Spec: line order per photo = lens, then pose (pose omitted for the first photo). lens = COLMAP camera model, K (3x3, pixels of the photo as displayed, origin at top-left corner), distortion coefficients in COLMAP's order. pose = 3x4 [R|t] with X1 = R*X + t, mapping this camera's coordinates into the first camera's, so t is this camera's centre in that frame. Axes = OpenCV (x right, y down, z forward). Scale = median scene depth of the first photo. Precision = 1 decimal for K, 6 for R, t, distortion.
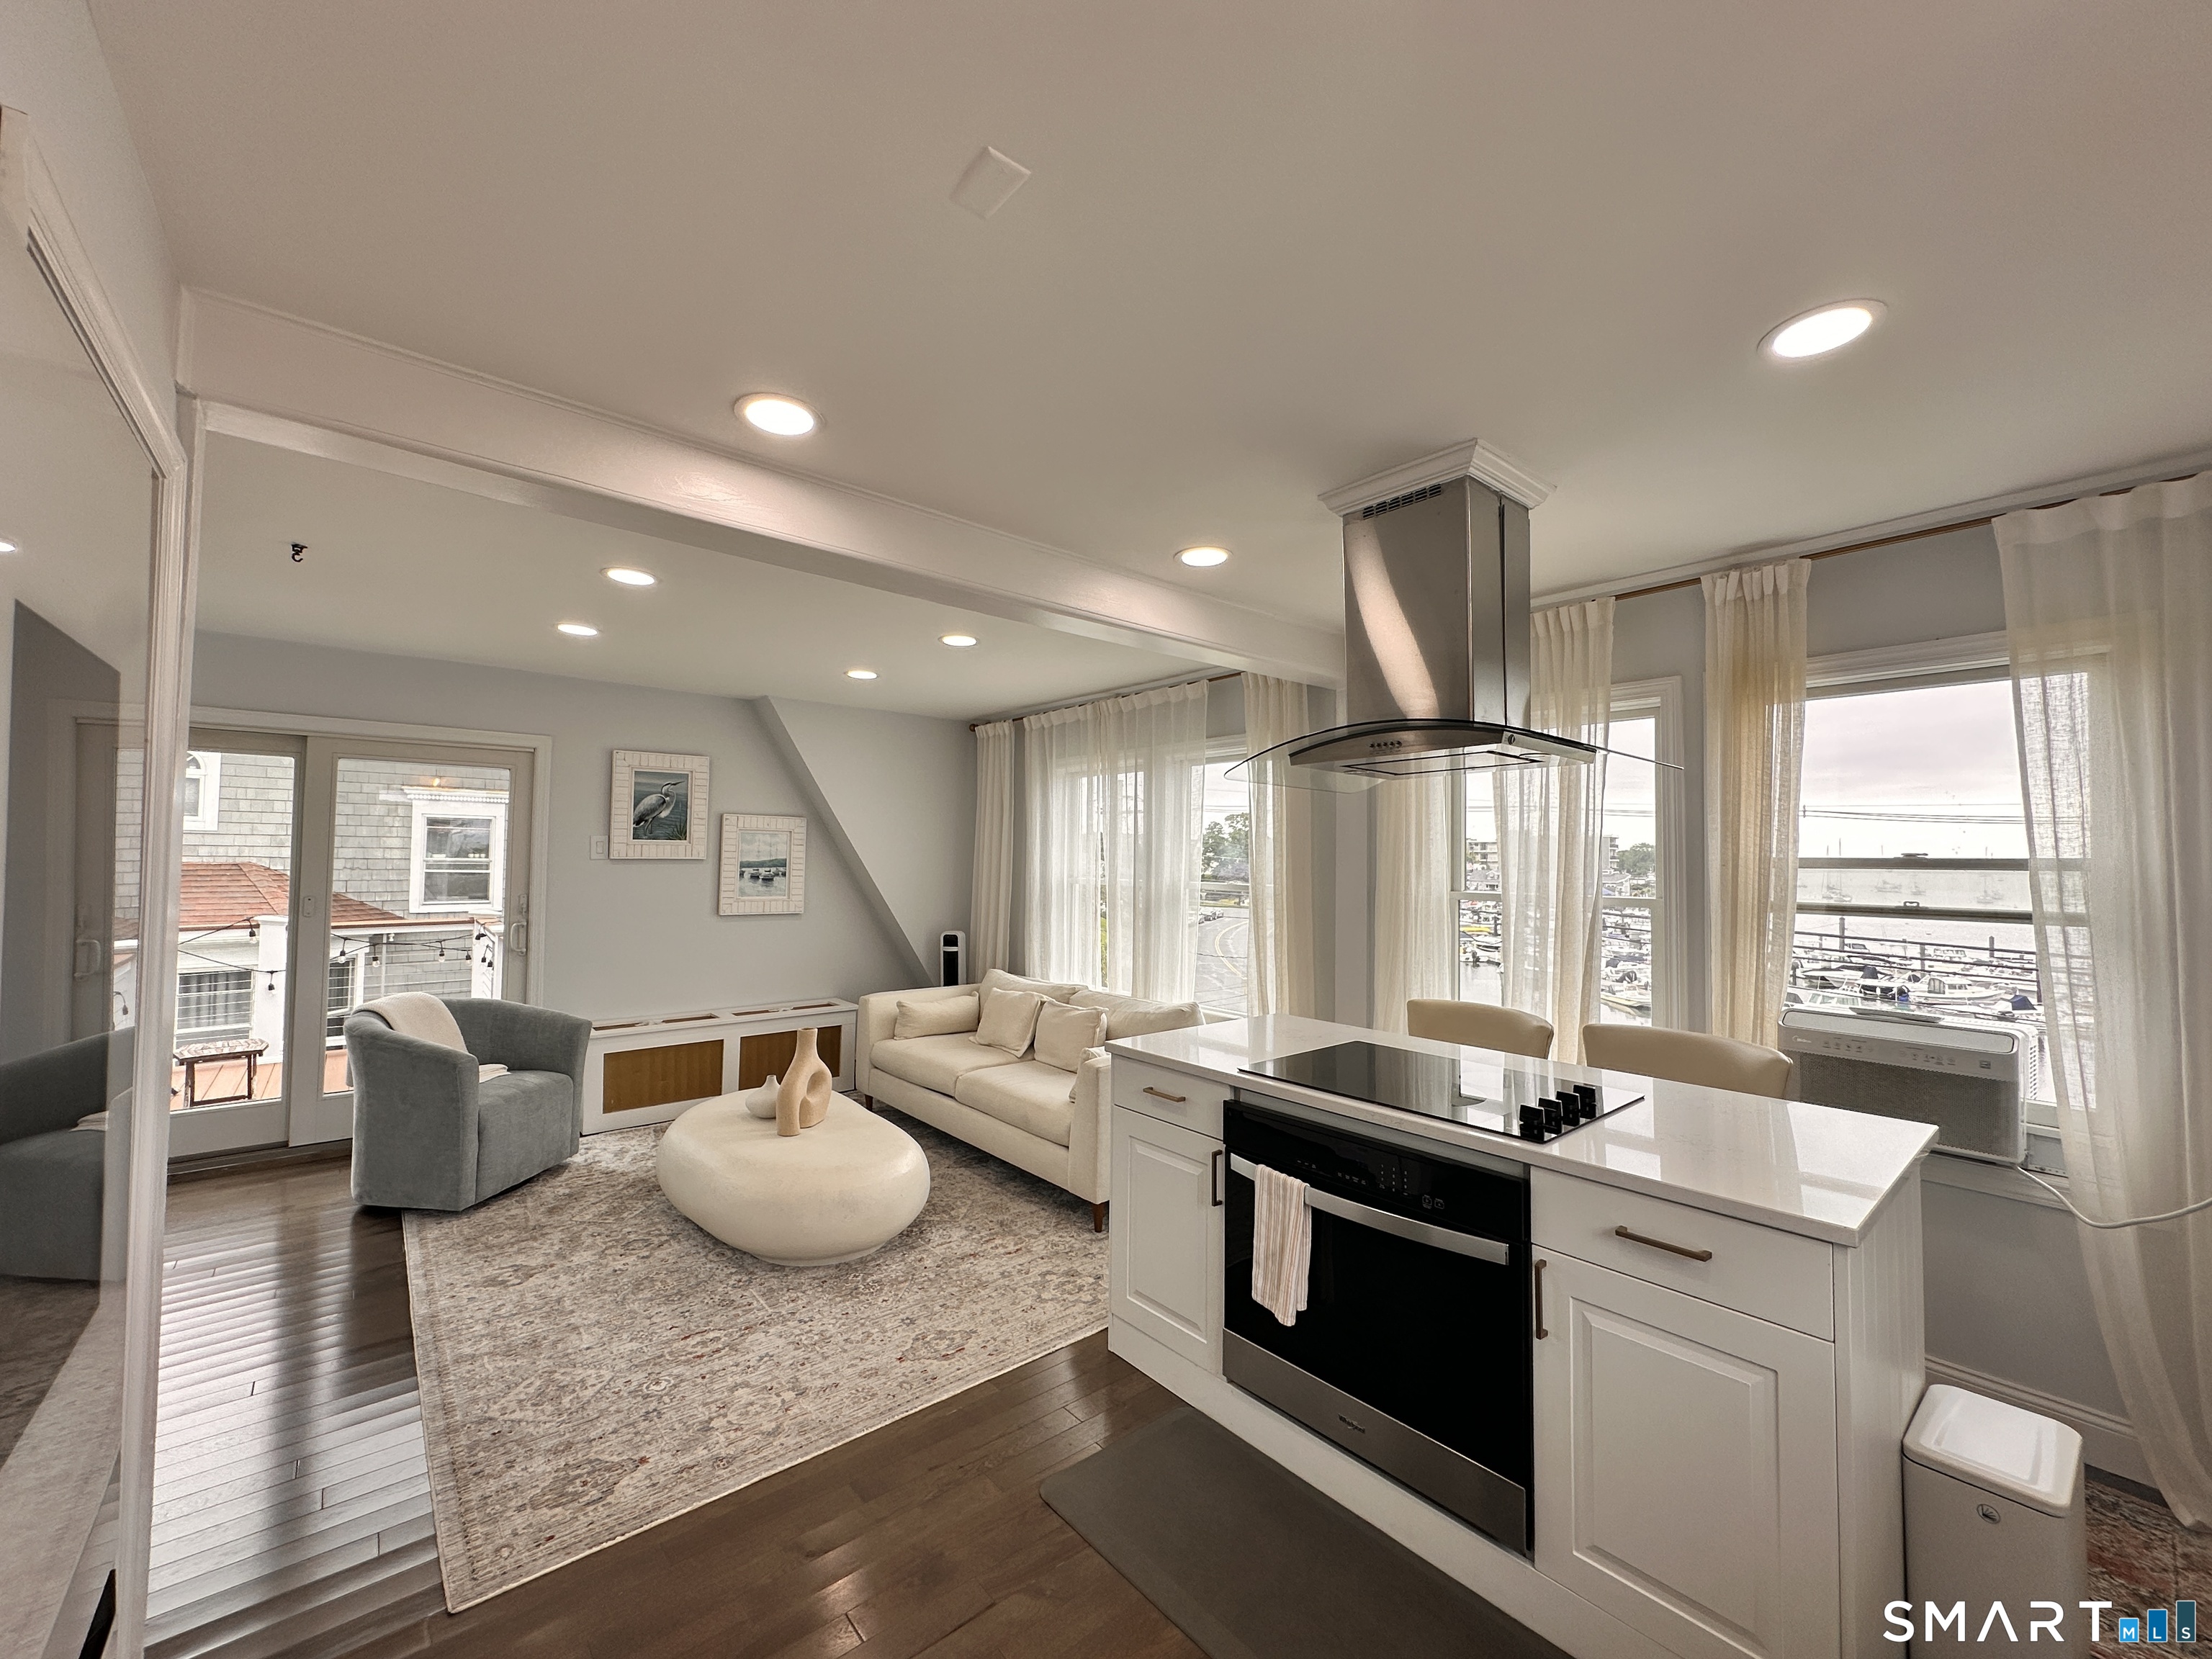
lens RADIAL K [[885.1, 0, 1102.5], [0, 885.1, 830.2], [0, 0, 1]] dist [-0.003637, 0.001242]
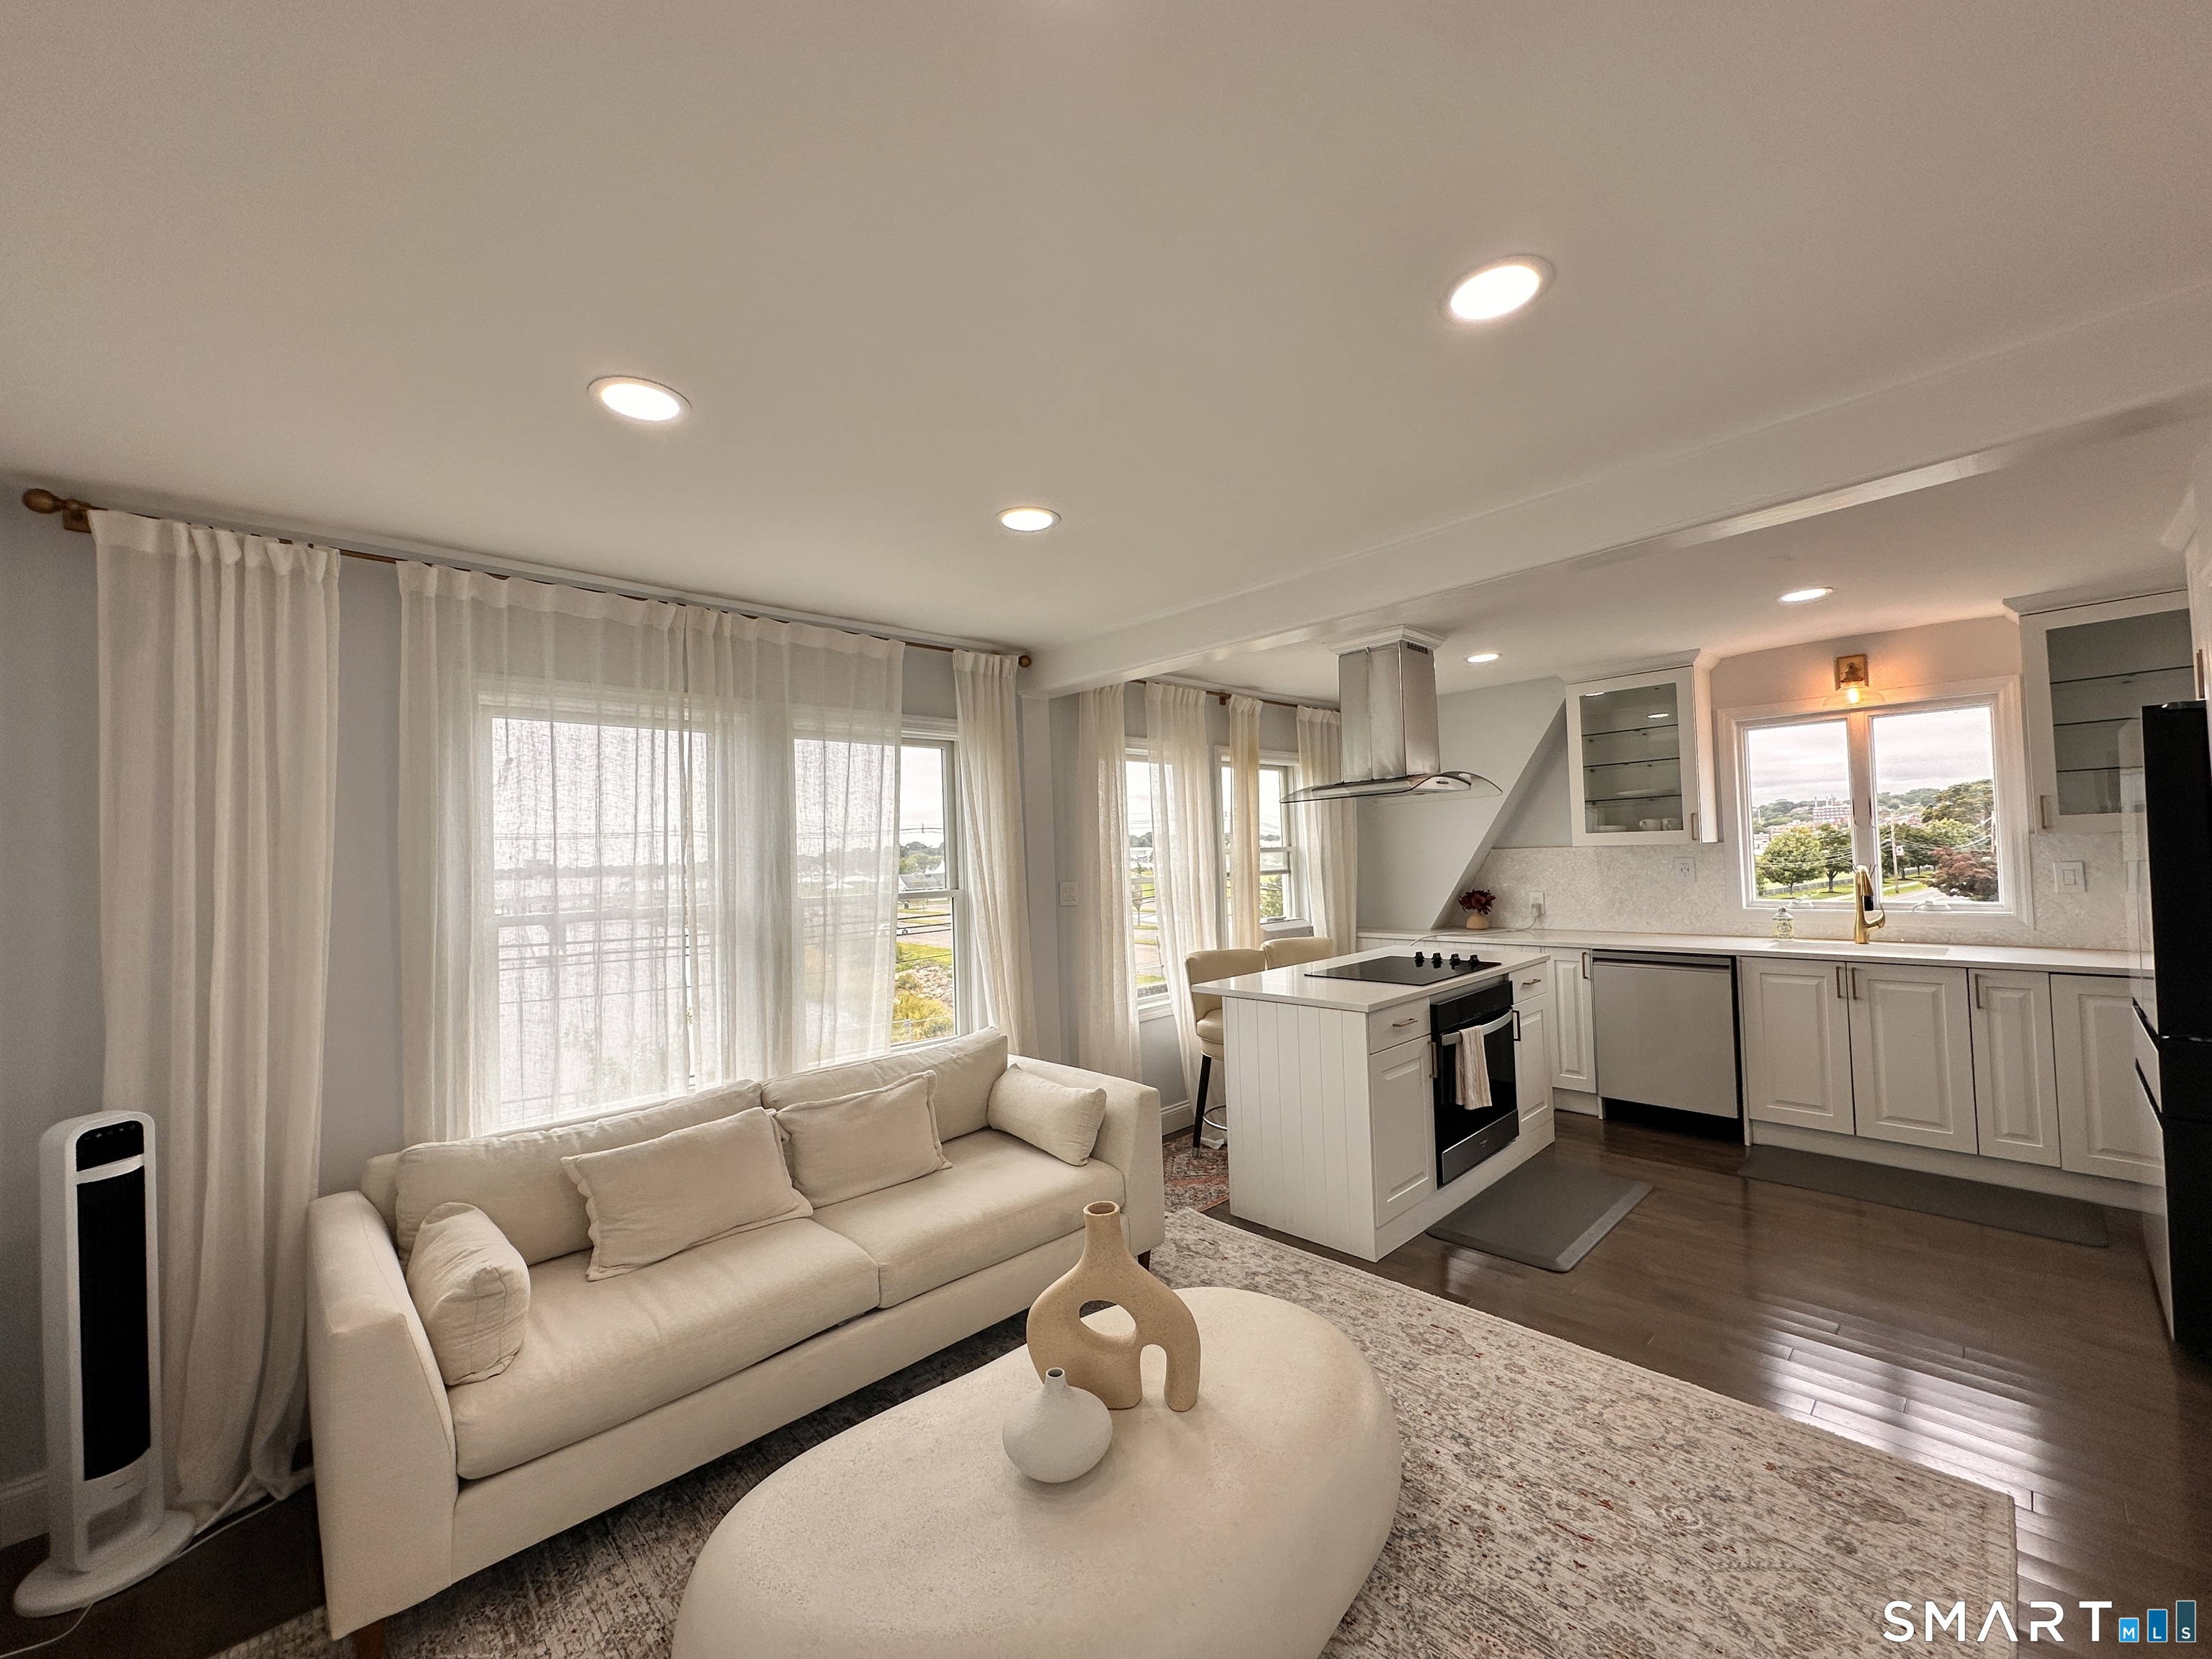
lens RADIAL K [[885.1, 0, 1104.0], [0, 885.1, 830.2], [0, 0, 1]] dist [-0.003637, 0.001242]
pose [[-0.067818, 0.019308, 0.997511, -0.825985], [-0.002017, 0.999808, -0.019489, 0.021481], [-0.997696, -0.003333, -0.067766, 1.024883]]
